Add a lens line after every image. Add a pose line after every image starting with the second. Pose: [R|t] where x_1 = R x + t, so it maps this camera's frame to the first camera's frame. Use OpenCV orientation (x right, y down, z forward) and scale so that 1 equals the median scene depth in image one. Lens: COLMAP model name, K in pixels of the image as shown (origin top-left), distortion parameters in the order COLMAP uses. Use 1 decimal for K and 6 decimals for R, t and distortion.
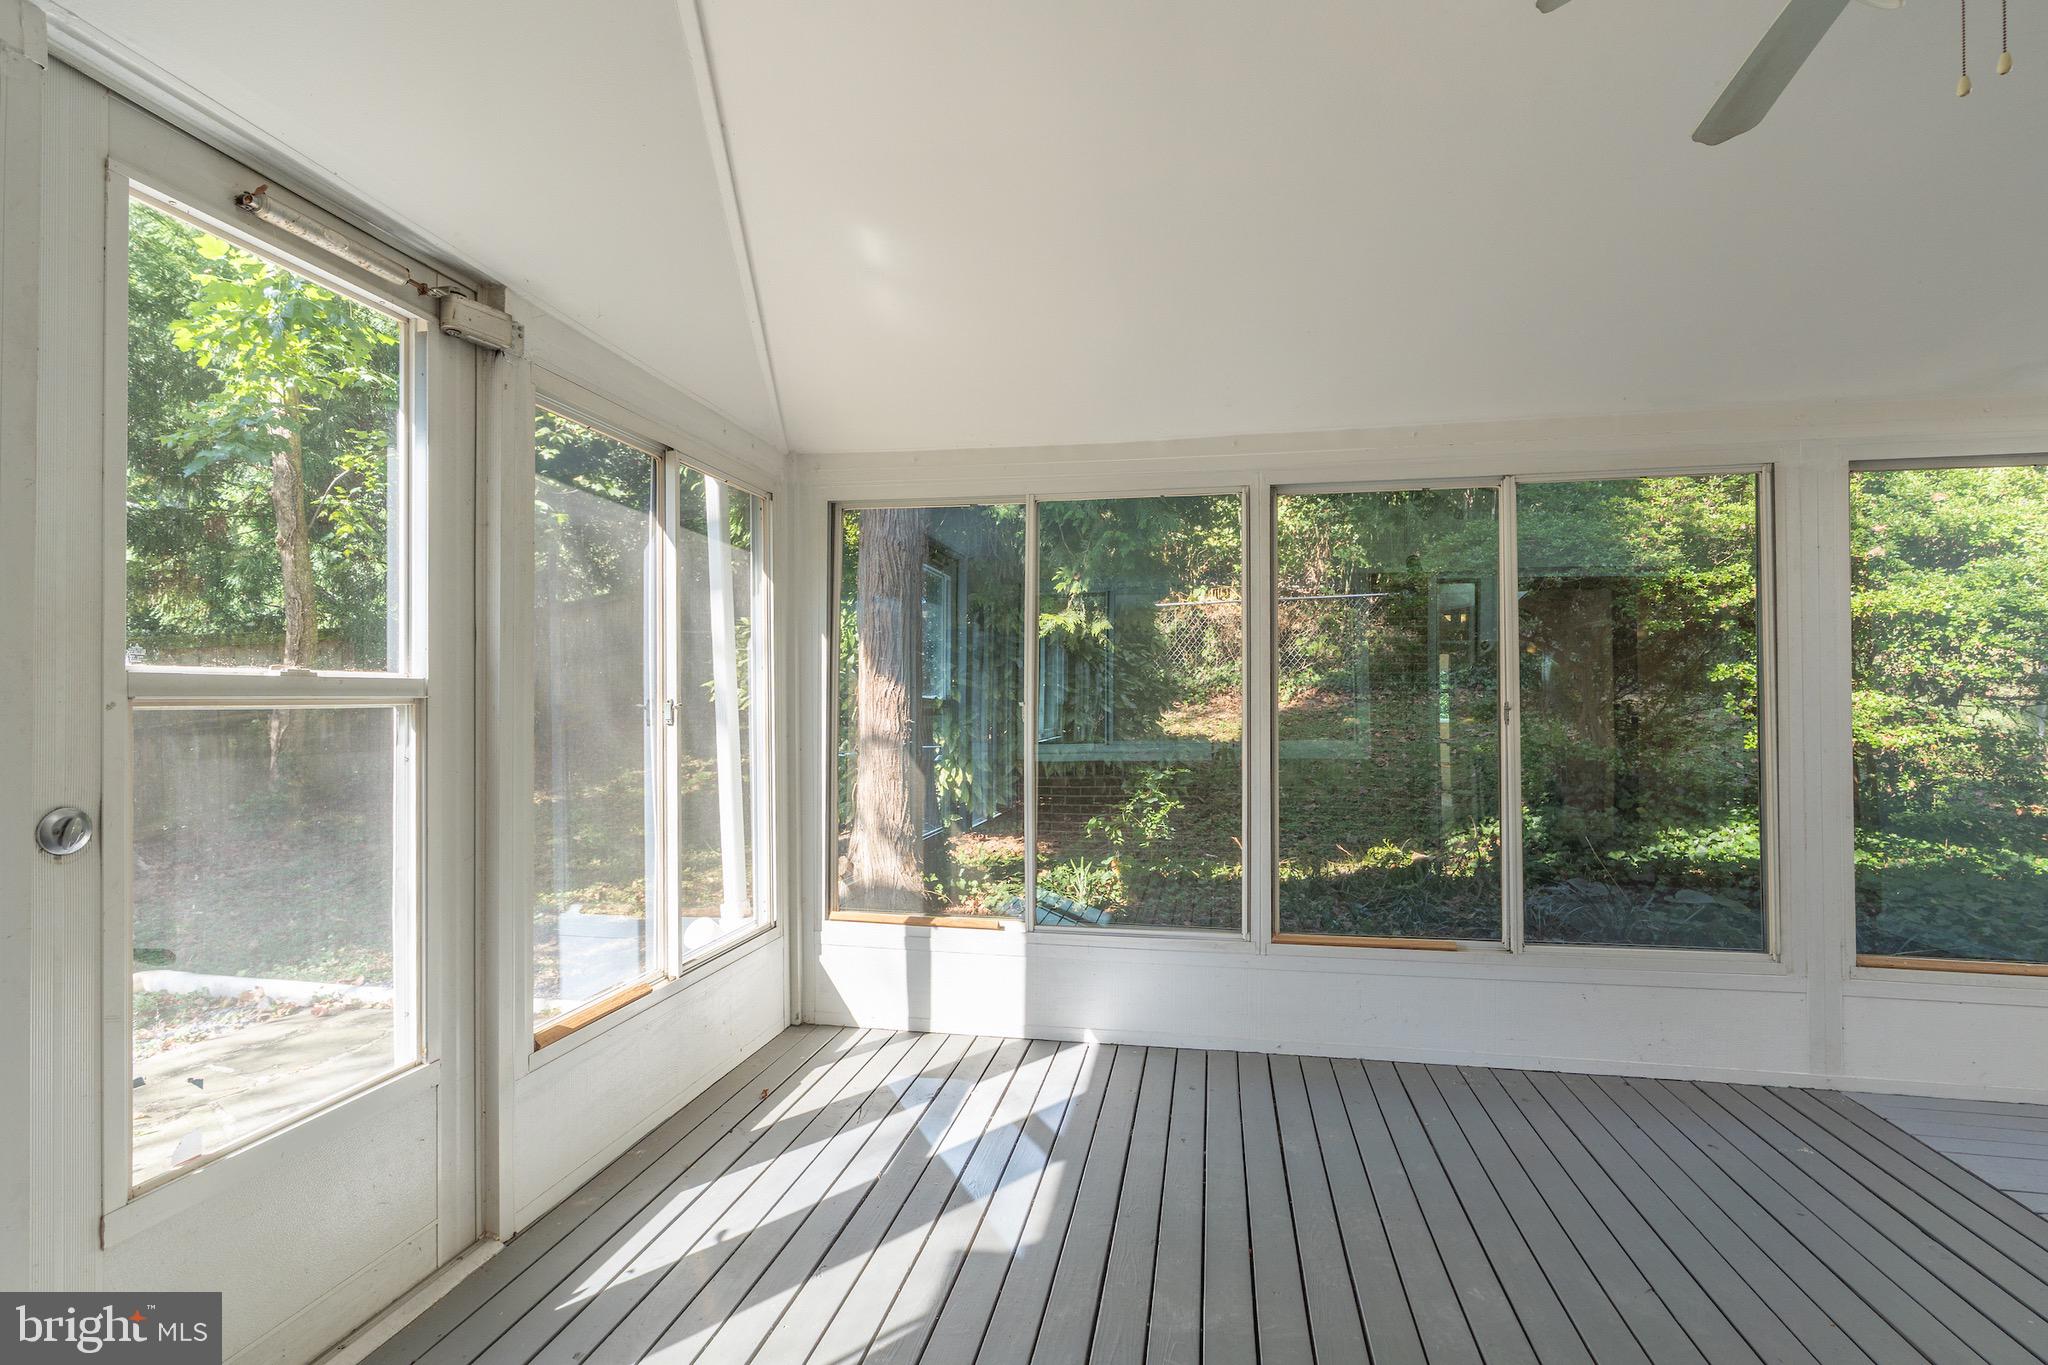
lens RADIAL K [[944.1, 0, 1009.6], [0, 944.1, 688.4], [0, 0, 1]] dist [-0.006572, -0.000327]
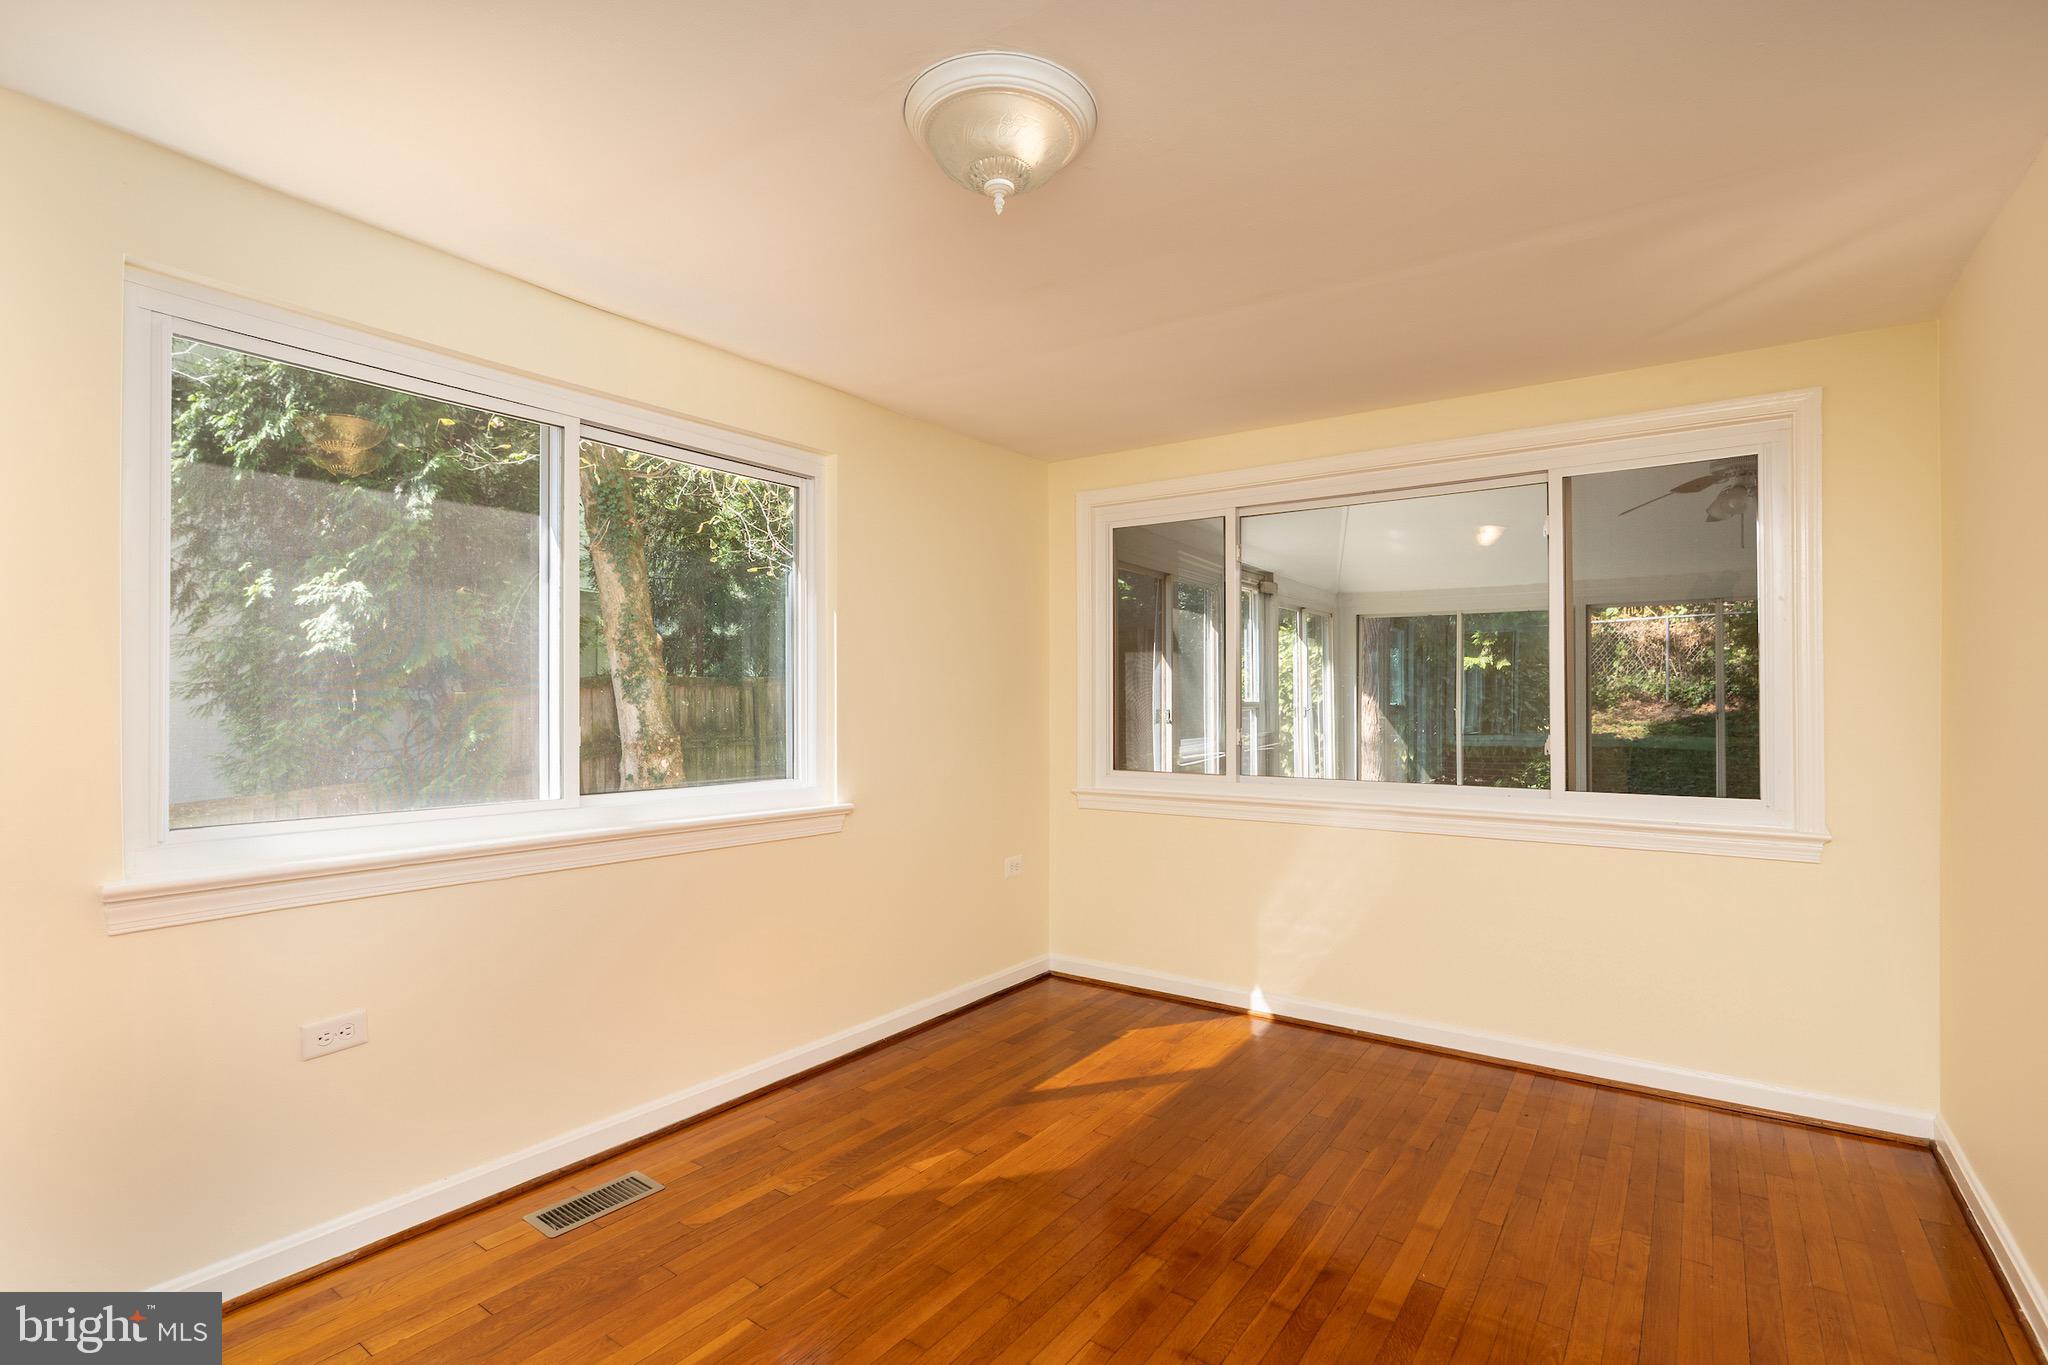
lens RADIAL K [[944.1, 0, 1027.7], [0, 944.1, 688.1], [0, 0, 1]] dist [-0.006572, -0.000327]
pose [[0.921871, -0.005784, -0.387453, -0.049557], [0.005414, 0.999983, -0.002046, -0.029759], [0.387458, -0.000212, 0.921887, -1.240679]]
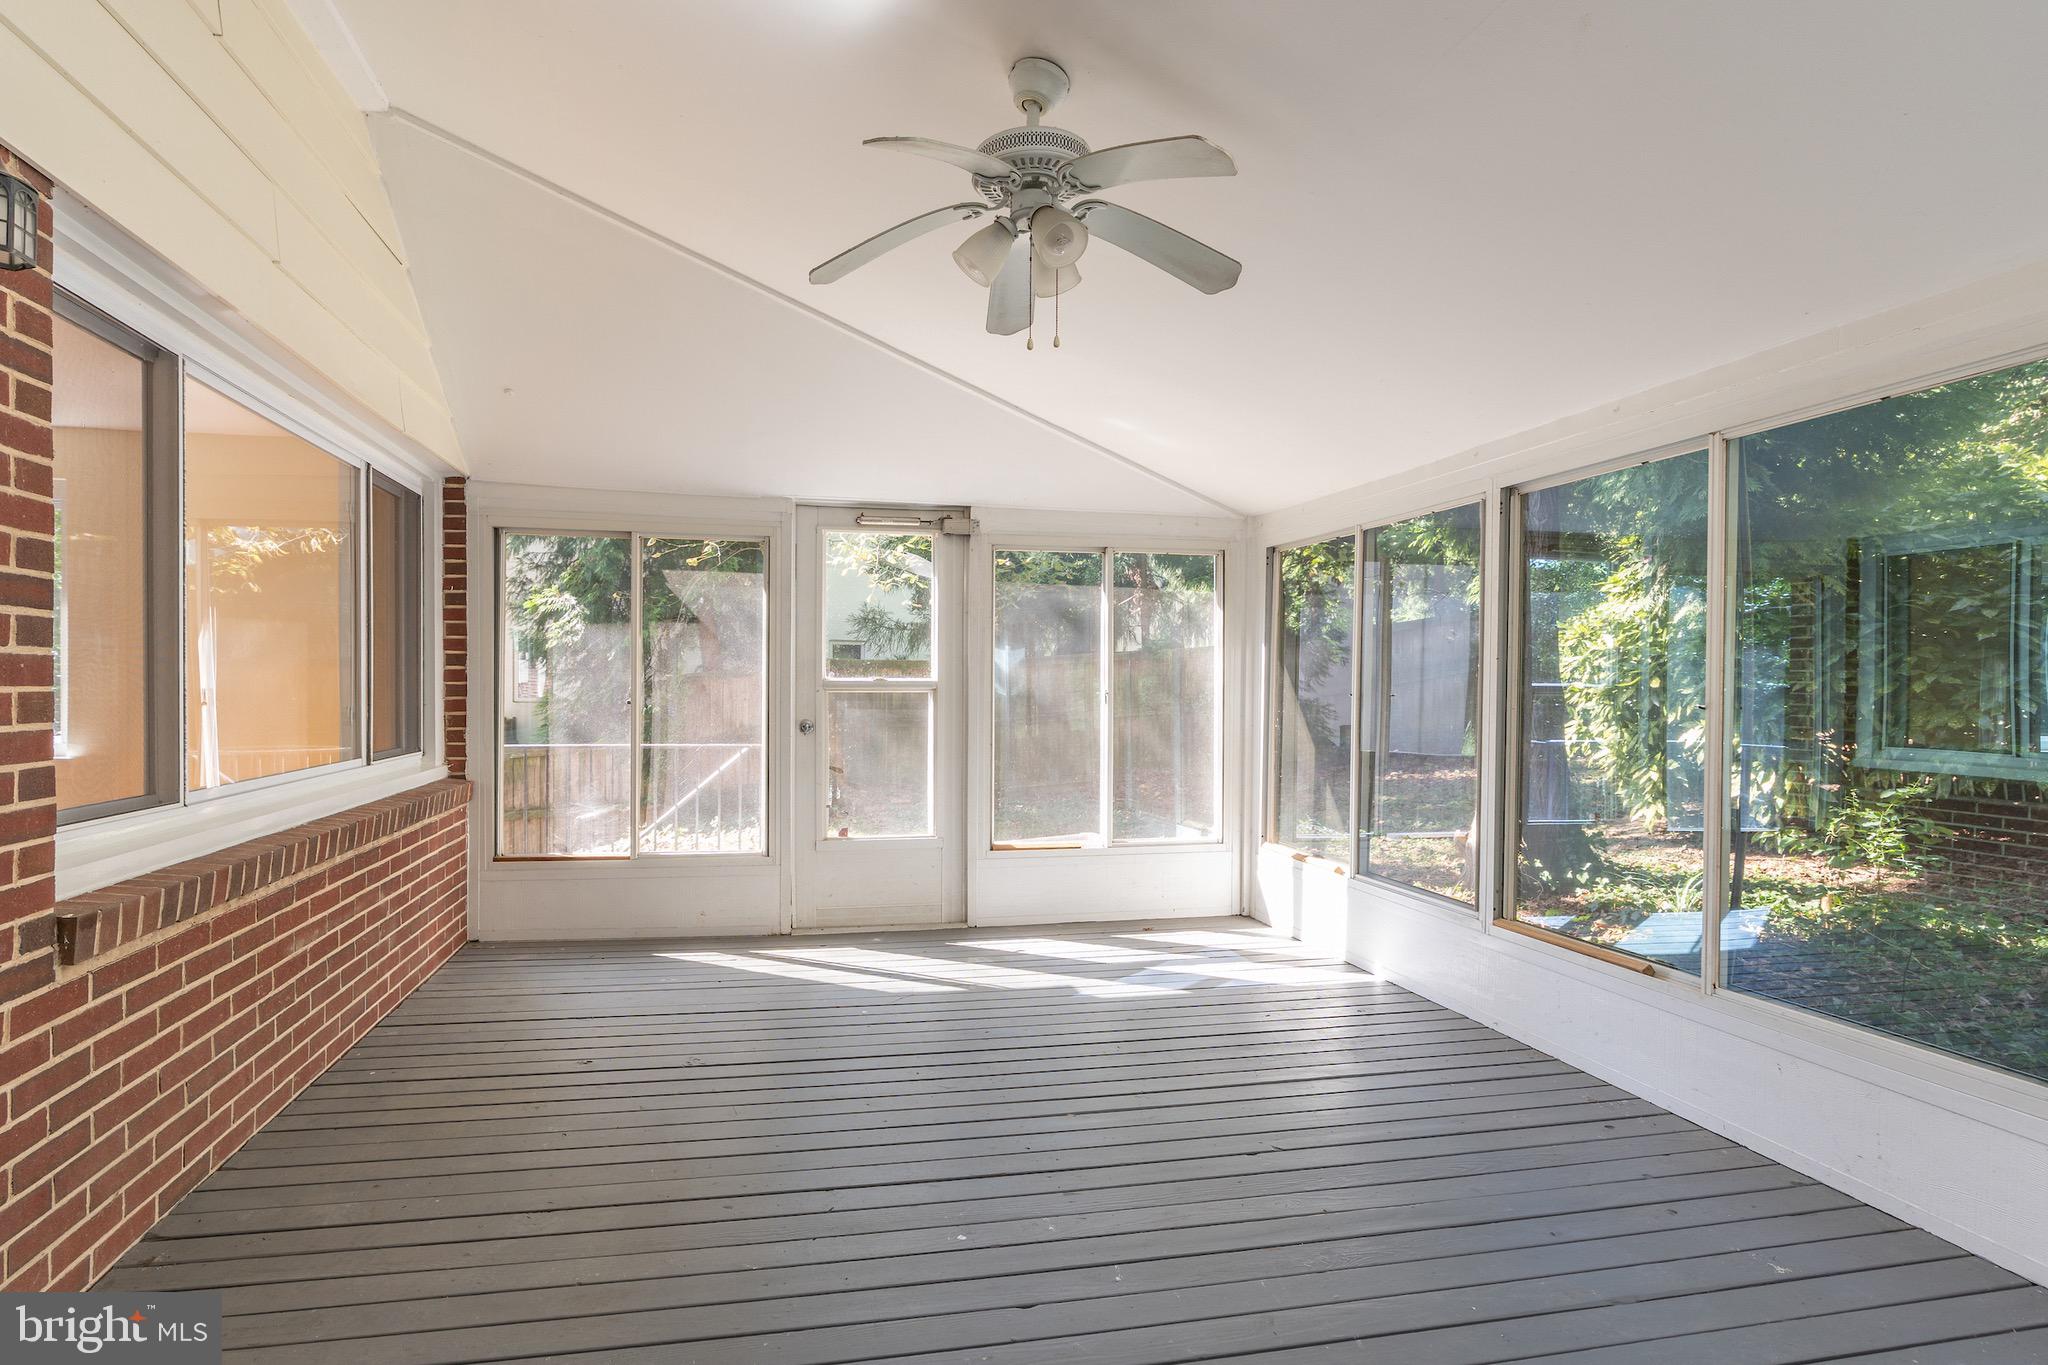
lens RADIAL K [[944.1, 0, 1006.8], [0, 944.1, 694.9], [0, 0, 1]] dist [-0.006572, -0.000327]
pose [[0.431810, 0.014313, -0.901851, 0.896933], [0.005738, 0.999810, 0.018615, -0.008685], [0.901947, -0.013213, 0.431646, 0.053056]]
